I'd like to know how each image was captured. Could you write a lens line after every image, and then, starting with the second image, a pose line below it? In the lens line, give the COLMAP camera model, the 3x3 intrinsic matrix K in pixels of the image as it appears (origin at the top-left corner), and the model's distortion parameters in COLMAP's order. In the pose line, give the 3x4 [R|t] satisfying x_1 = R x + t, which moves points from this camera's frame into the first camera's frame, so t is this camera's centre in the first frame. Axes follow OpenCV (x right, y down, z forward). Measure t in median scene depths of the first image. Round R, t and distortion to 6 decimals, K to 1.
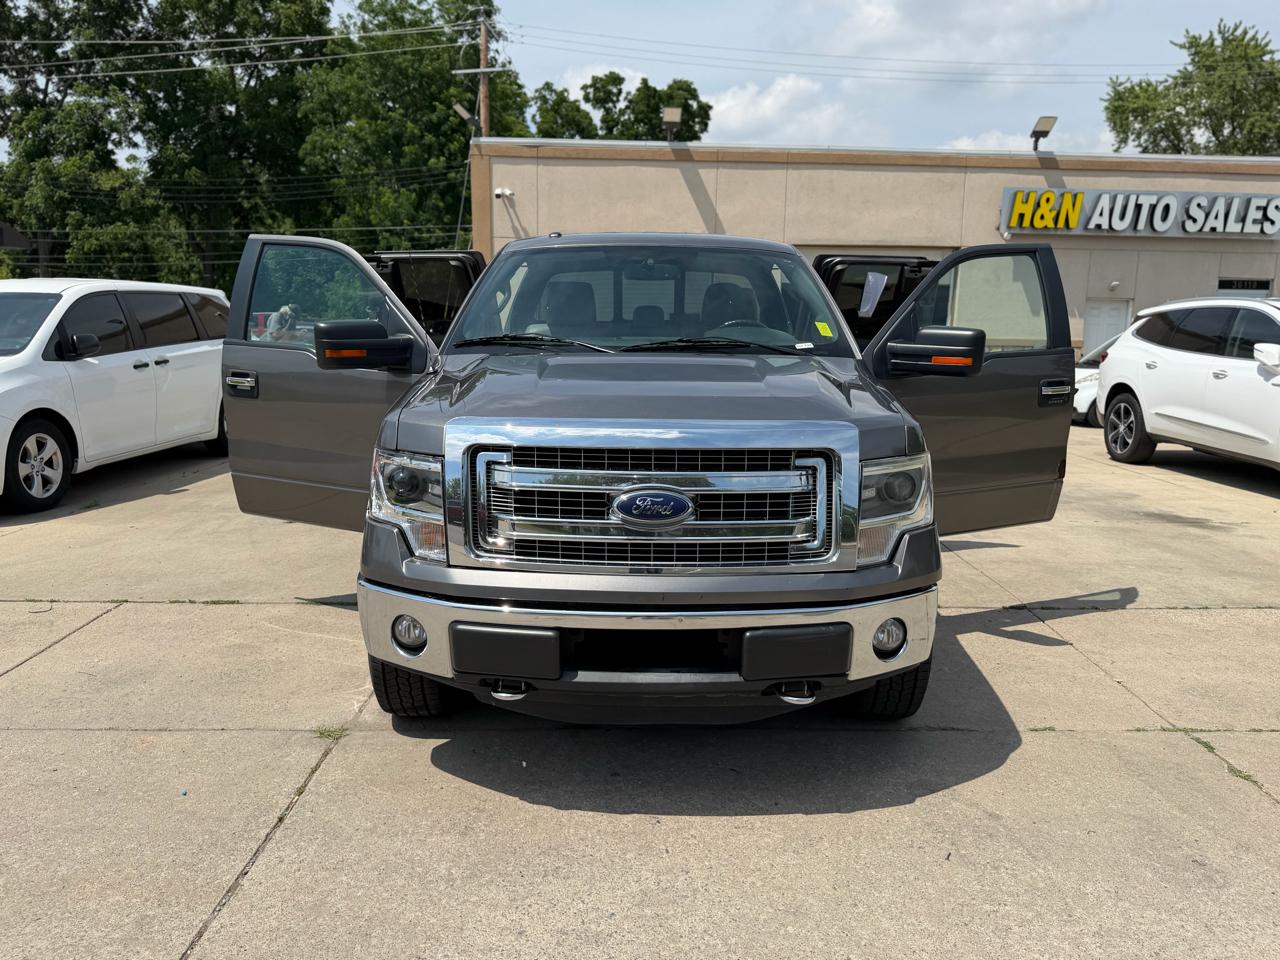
lens RADIAL K [[966.3, 0, 648.1], [0, 966.3, 465.8], [0, 0, 1]] dist [0.014983, -0.003611]
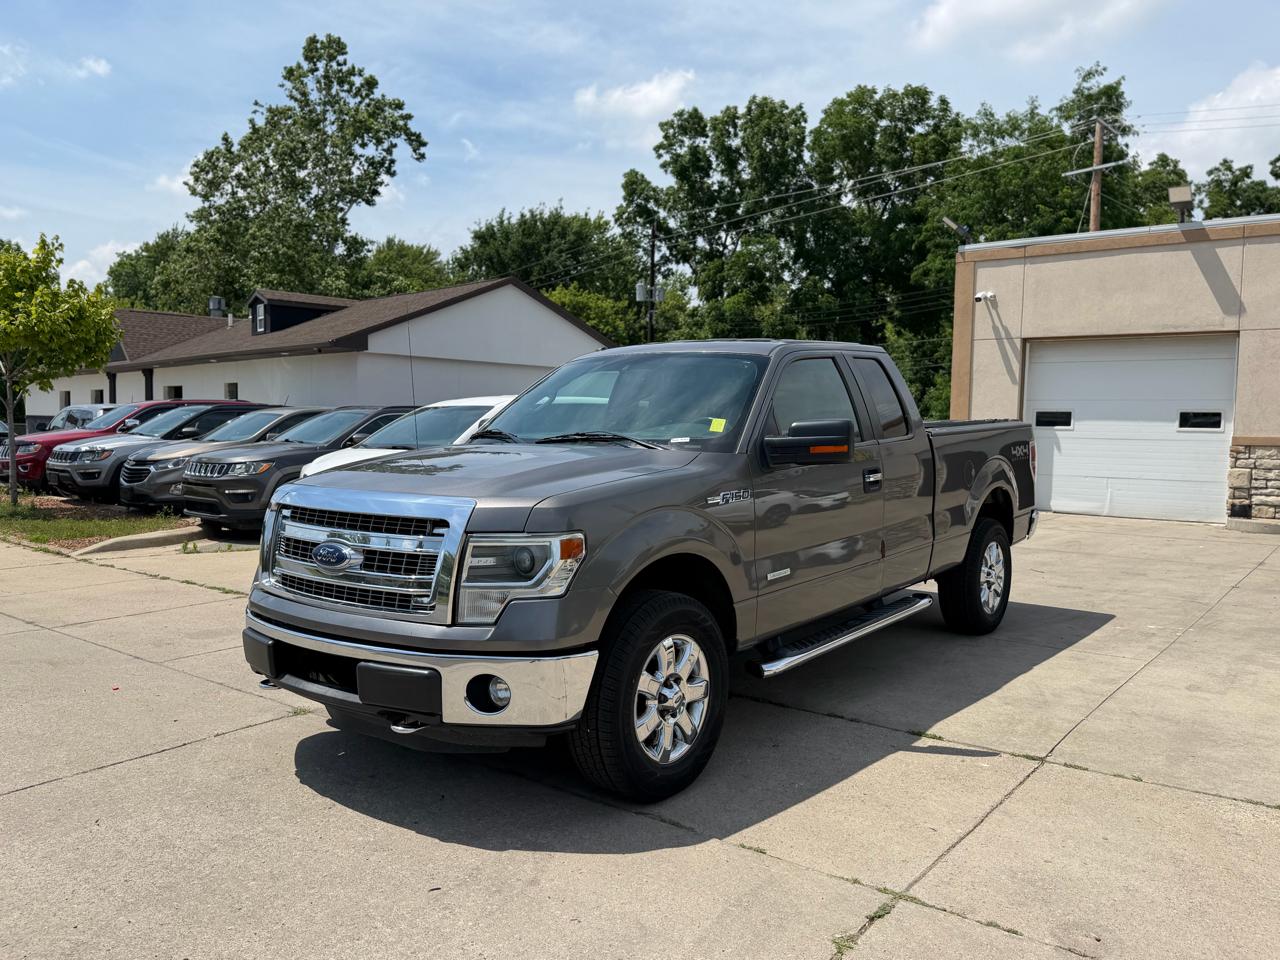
lens RADIAL K [[961.0, 0, 641.4], [0, 961.0, 467.2], [0, 0, 1]] dist [0.041134, -0.061560]
pose [[0.783193, 0.021416, -0.621410, 0.668472], [-0.088316, 0.993105, -0.077084, -0.007383], [0.615474, 0.115252, 0.779685, 0.129471]]
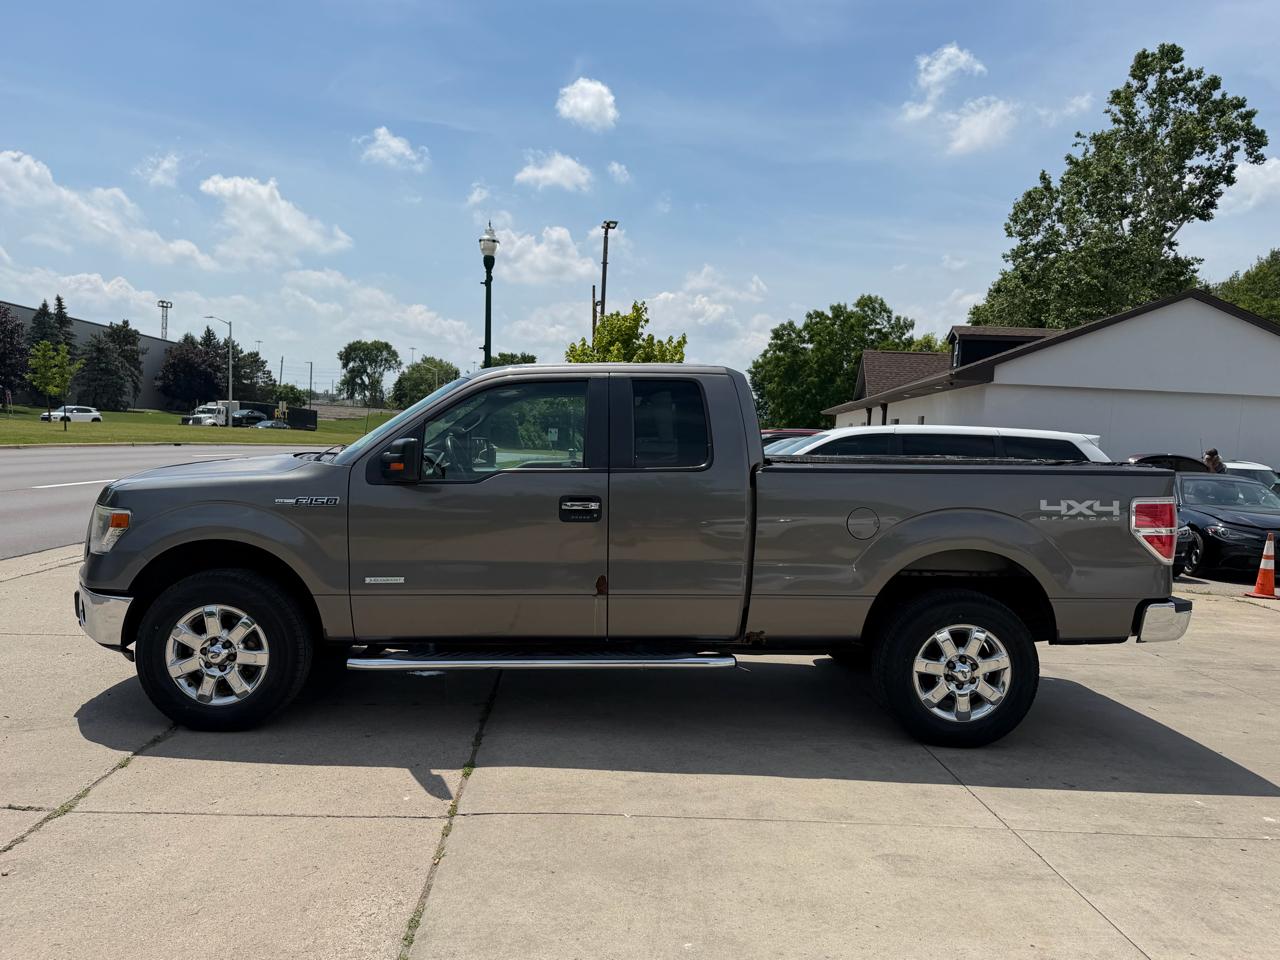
lens RADIAL K [[960.3, 0, 640.0], [0, 960.3, 480.0], [0, 0, 1]] dist [0.061907, -0.099897]
pose [[0.044148, 0.034550, -0.998427, 1.208145], [-0.188297, 0.981777, 0.025648, -0.165027], [0.981119, 0.186869, 0.049849, 1.127315]]
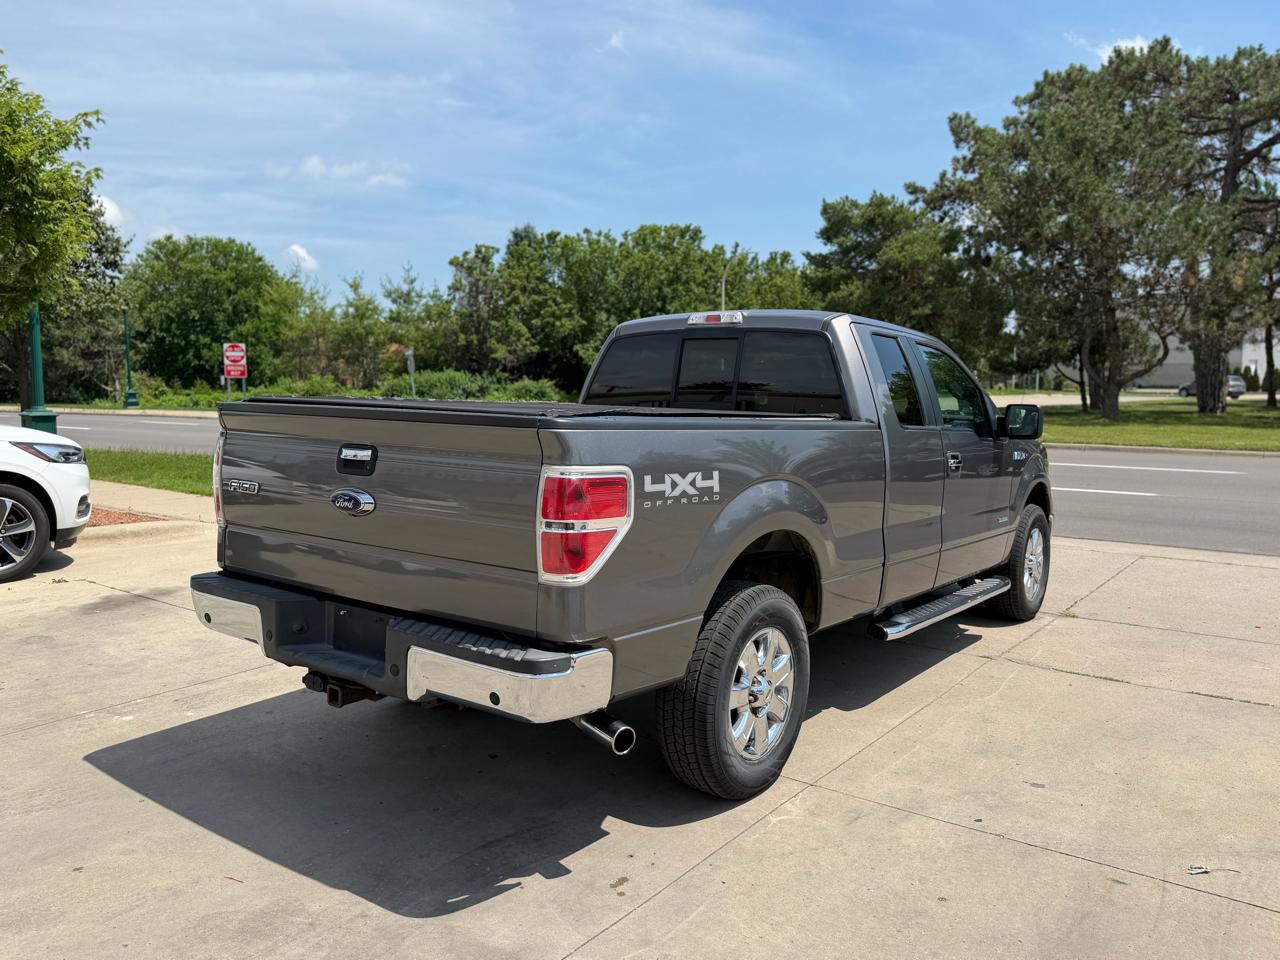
lens RADIAL K [[960.3, 0, 640.0], [0, 960.3, 480.0], [0, 0, 1]] dist [0.061907, -0.099897]
pose [[-0.797192, -0.080827, 0.598291, -0.576479], [0.066229, 0.973309, 0.219736, -0.347293], [-0.600083, 0.214796, -0.770560, 2.166890]]
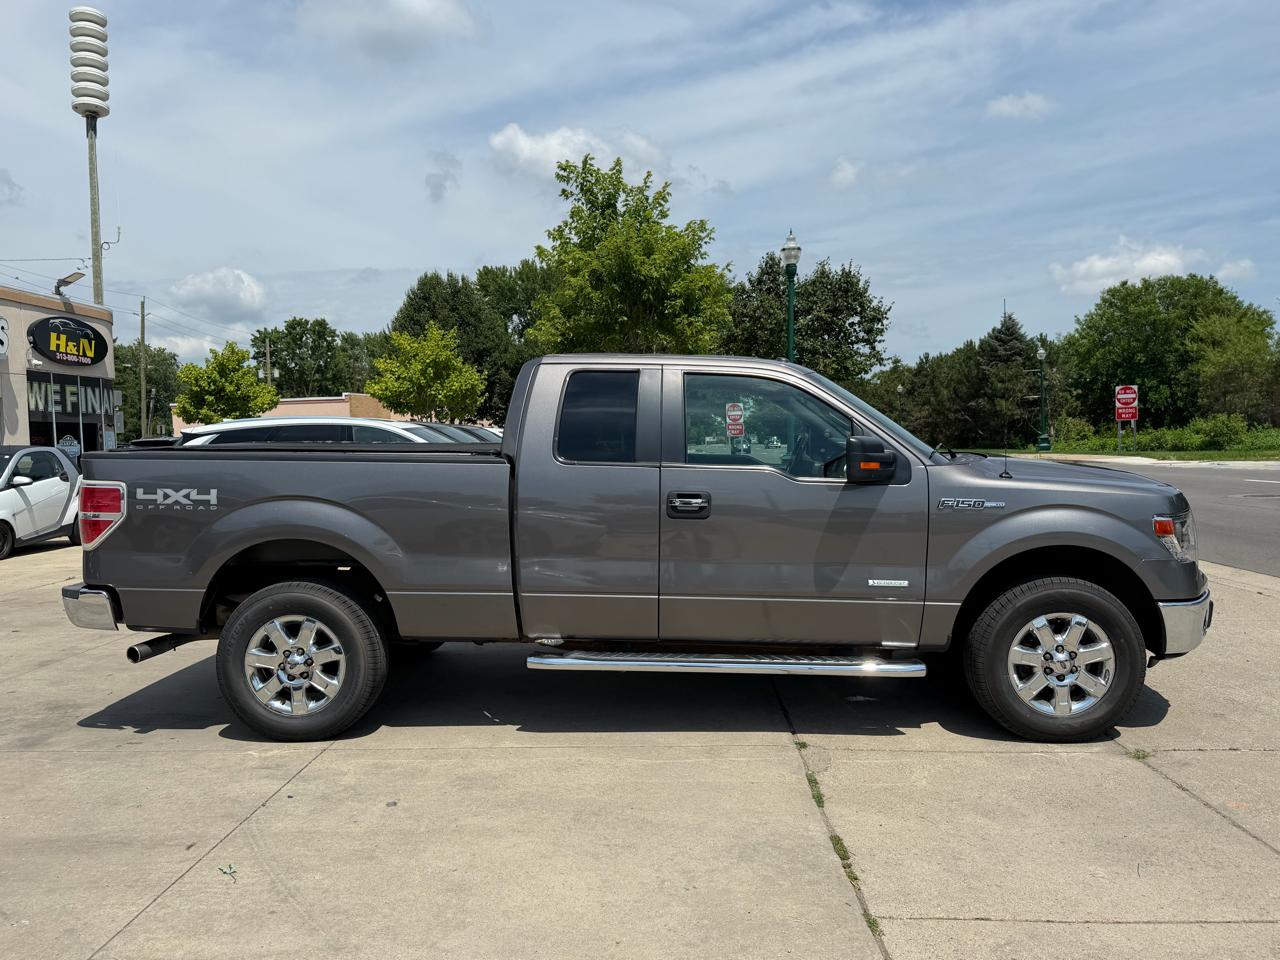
lens RADIAL K [[960.3, 0, 640.0], [0, 960.3, 480.0], [0, 0, 1]] dist [0.061907, -0.099897]
pose [[0.049929, -0.061270, 0.996872, -1.179287], [0.165128, 0.984886, 0.052263, -0.187714], [-0.985008, 0.162002, 0.059292, 1.108953]]
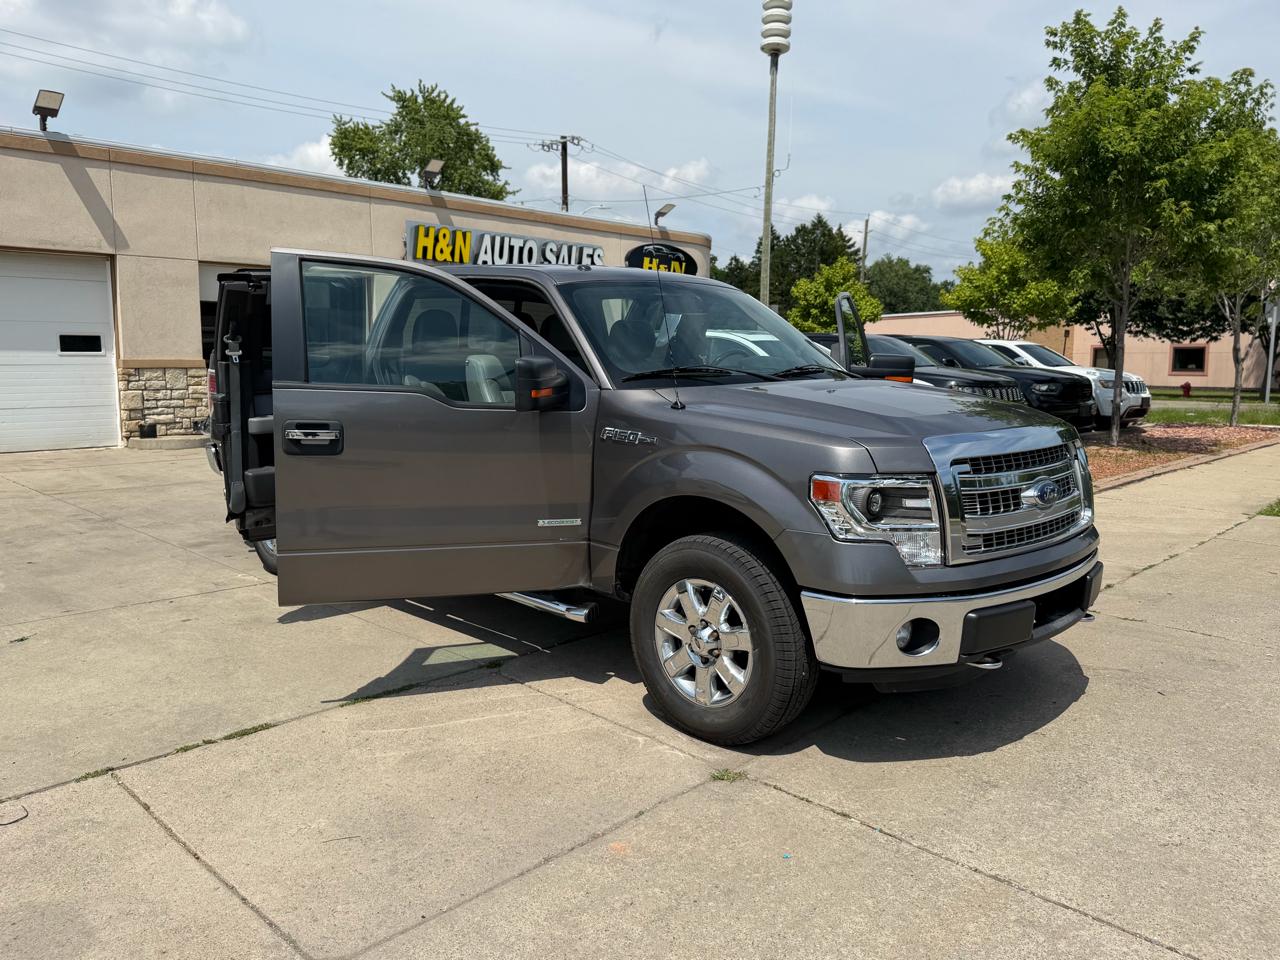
lens RADIAL K [[960.3, 0, 640.0], [0, 960.3, 480.0], [0, 0, 1]] dist [0.061907, -0.099897]
pose [[0.712640, -0.102380, 0.694019, -0.761334], [0.107699, 0.993532, 0.035975, -0.049298], [-0.693213, 0.049108, 0.719057, 0.252236]]
